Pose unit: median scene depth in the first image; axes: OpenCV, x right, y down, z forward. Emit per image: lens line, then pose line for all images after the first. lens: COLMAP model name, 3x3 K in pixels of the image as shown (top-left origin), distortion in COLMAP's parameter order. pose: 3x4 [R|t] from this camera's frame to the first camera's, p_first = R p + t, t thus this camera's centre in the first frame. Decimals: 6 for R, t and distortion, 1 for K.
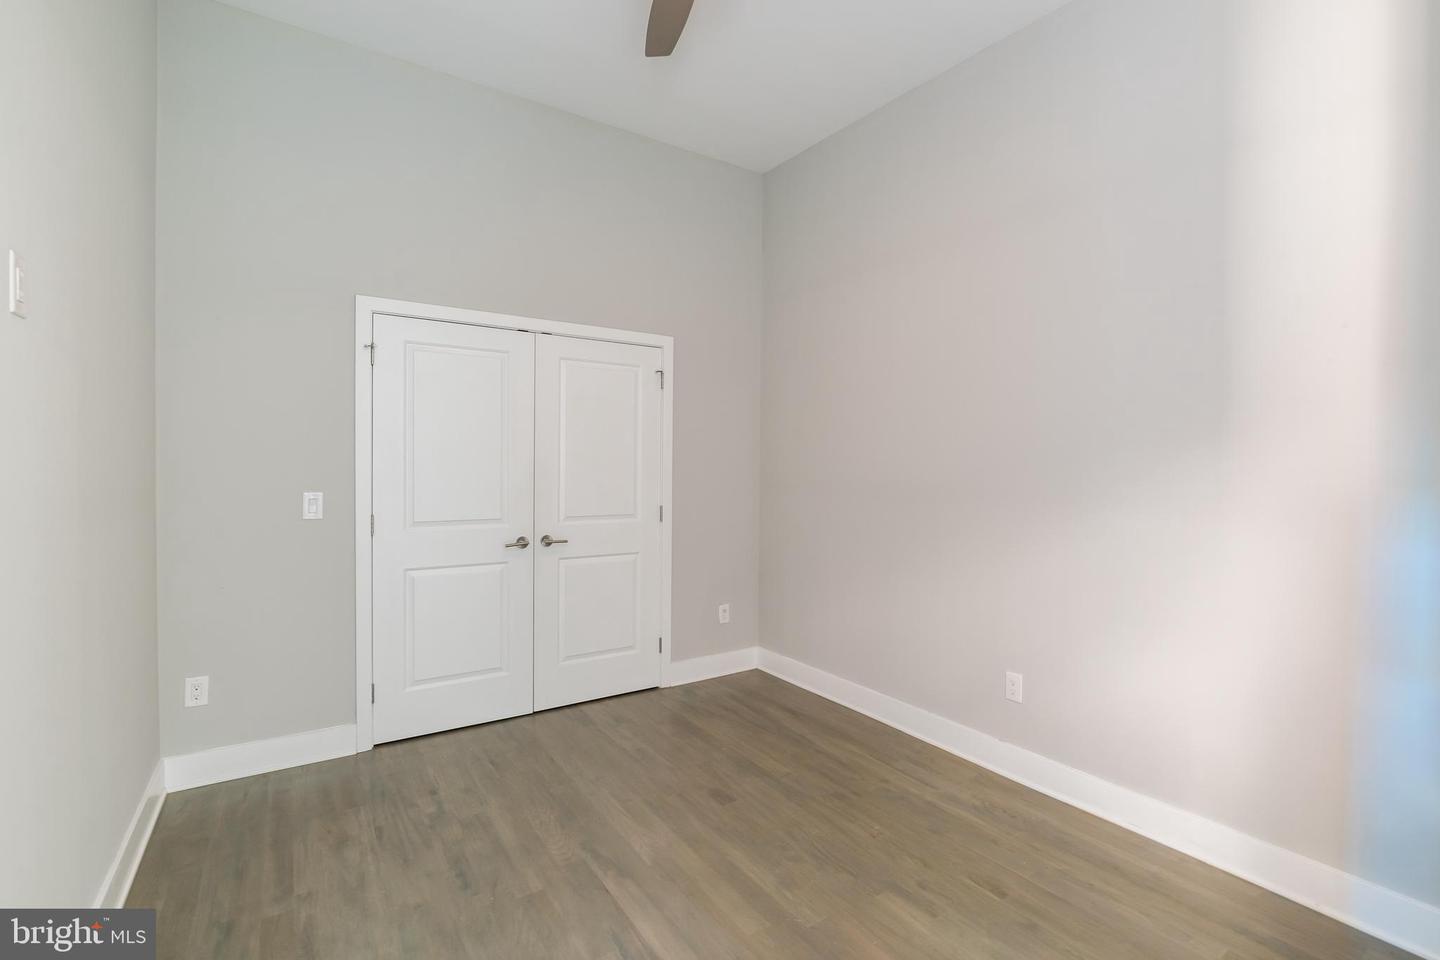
lens RADIAL K [[644.0, 0, 726.1], [0, 644.0, 478.7], [0, 0, 1]] dist [-0.011147, -0.000043]
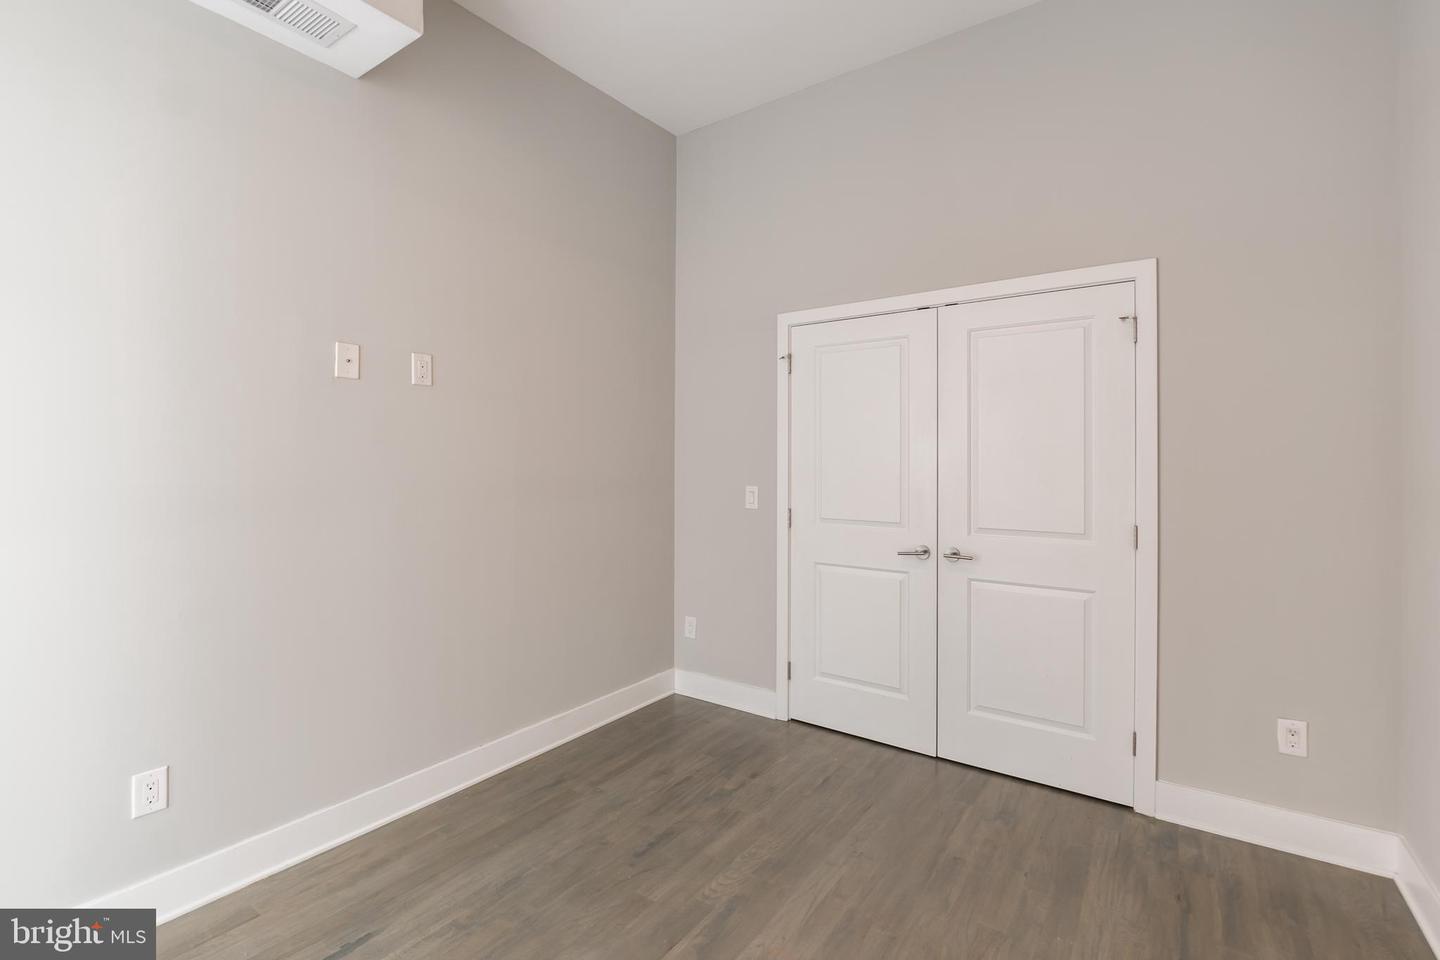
lens RADIAL K [[644.1, 0, 737.6], [0, 644.1, 457.5], [0, 0, 1]] dist [-0.013834, -0.000585]
pose [[0.358395, -0.010182, -0.933515, 0.456320], [-0.015033, 0.999748, -0.016676, -0.011584], [0.933449, 0.020010, 0.358151, 0.517021]]
